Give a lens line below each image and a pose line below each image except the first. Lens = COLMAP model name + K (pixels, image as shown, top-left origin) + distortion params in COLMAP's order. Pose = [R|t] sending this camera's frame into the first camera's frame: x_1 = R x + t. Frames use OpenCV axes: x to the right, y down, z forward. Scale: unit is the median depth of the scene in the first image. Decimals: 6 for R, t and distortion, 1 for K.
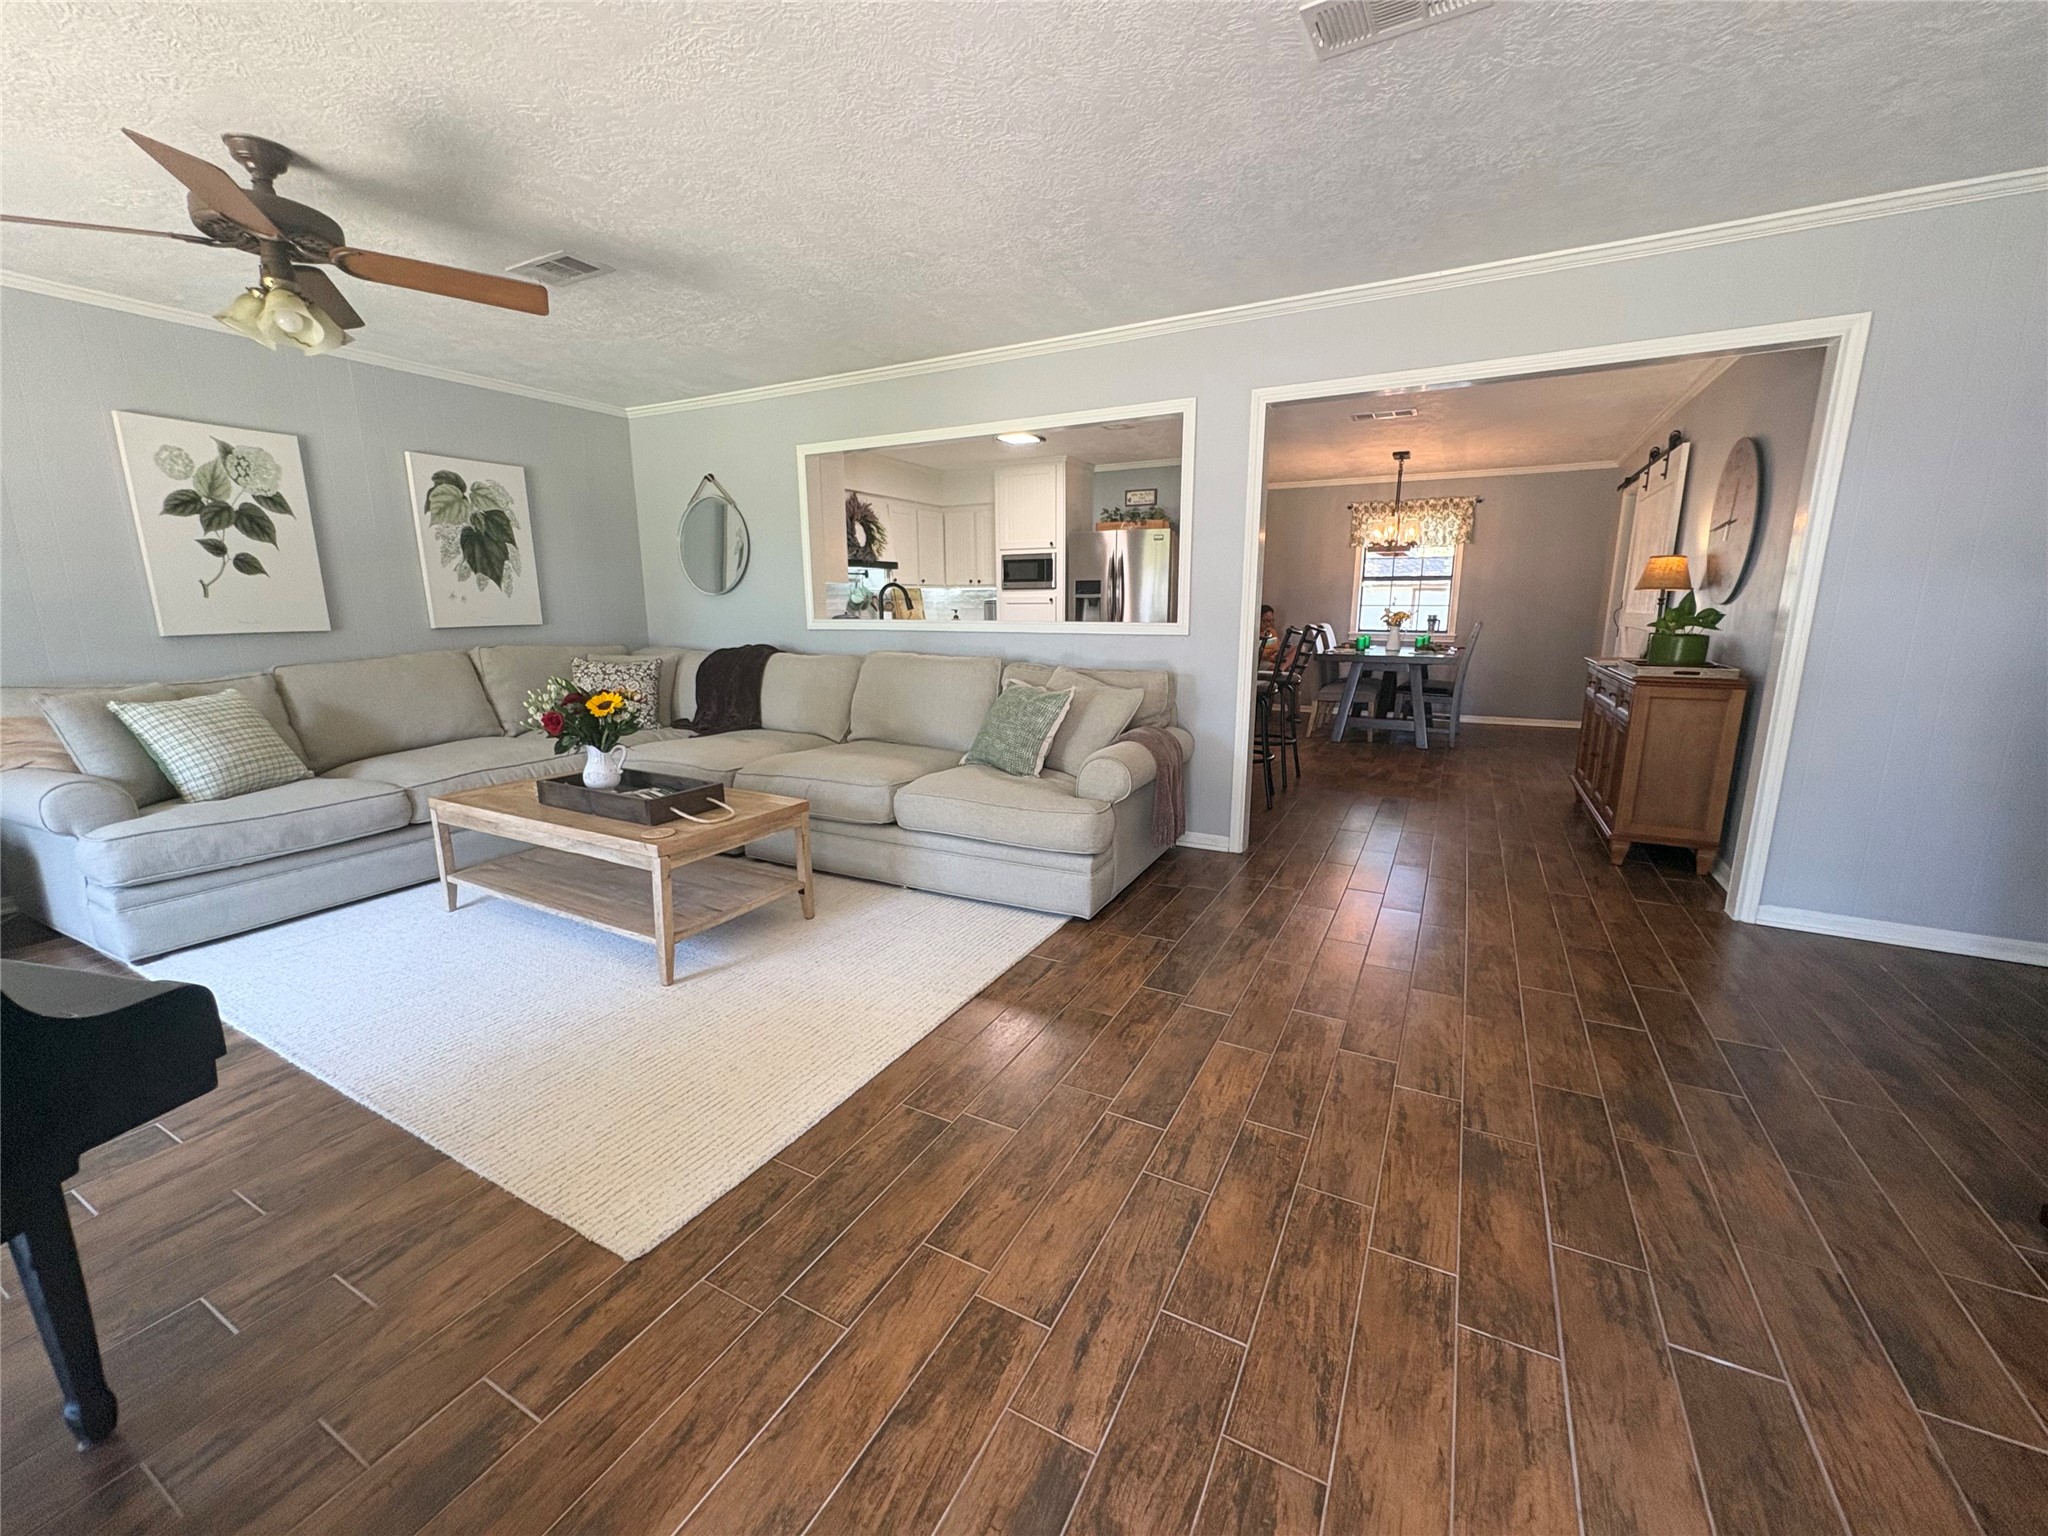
lens RADIAL K [[812.5, 0, 1025.6], [0, 812.5, 770.9], [0, 0, 1]] dist [-0.001873, 0.000455]
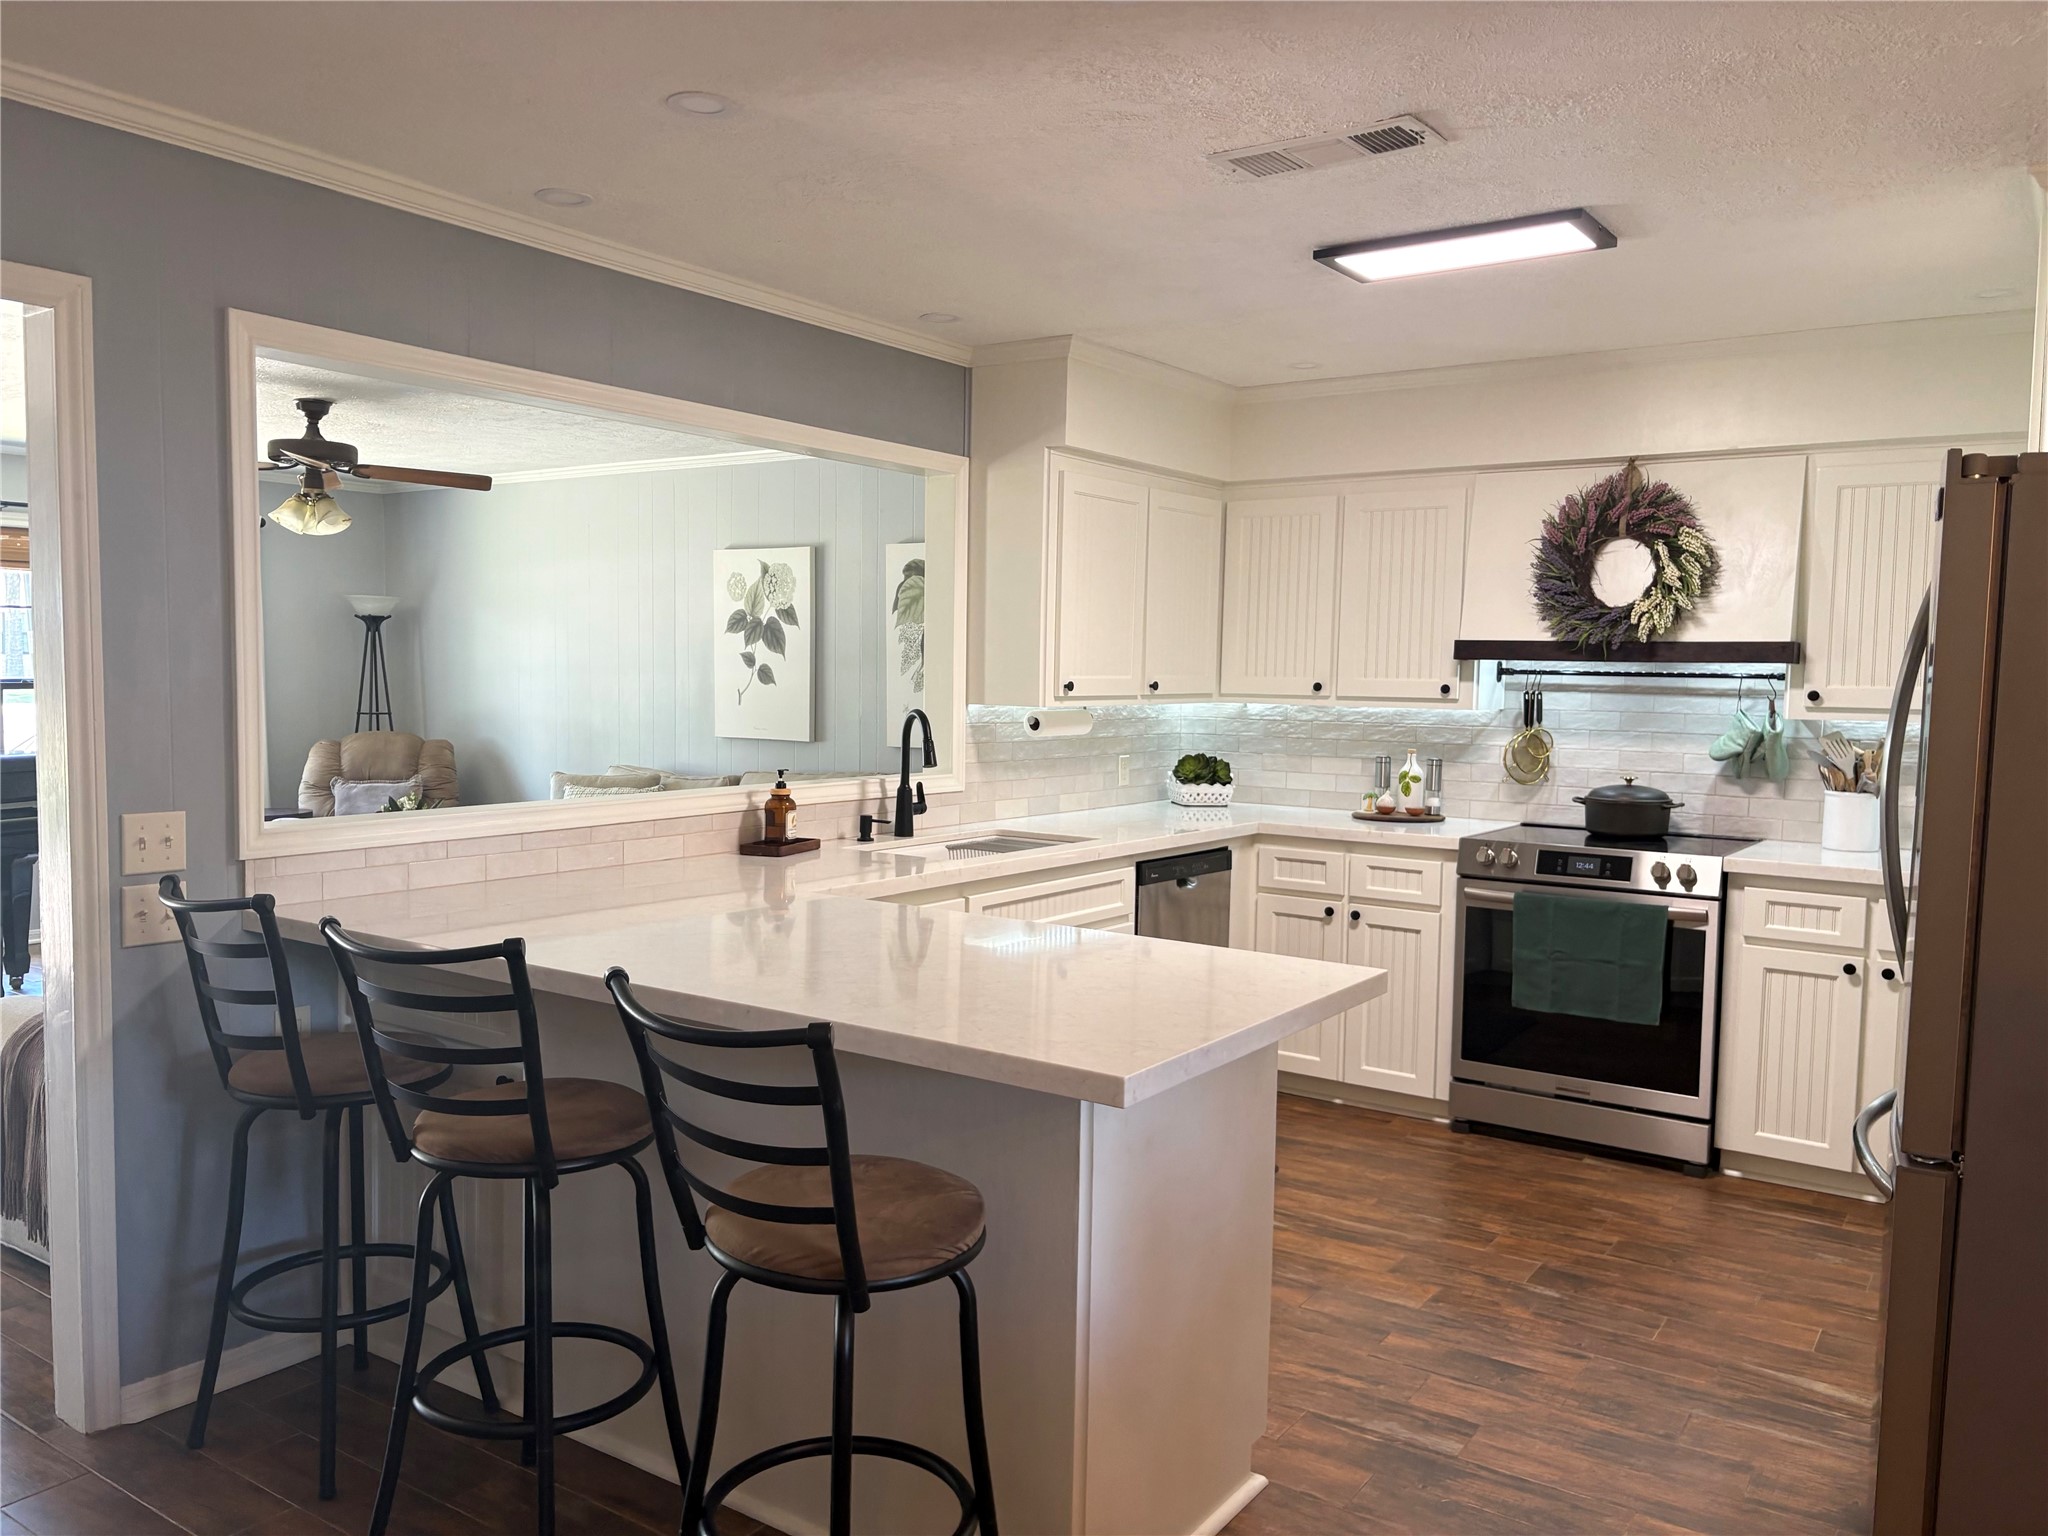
lens RADIAL K [[1555.3, 0, 1007.0], [0, 1555.3, 771.5], [0, 0, 1]] dist [0.048347, -0.000683]
pose [[-0.120915, 0.068625, -0.990288, 1.028114], [-0.220346, 0.970864, 0.094183, -0.407404], [0.967898, 0.229595, -0.102271, 1.599572]]
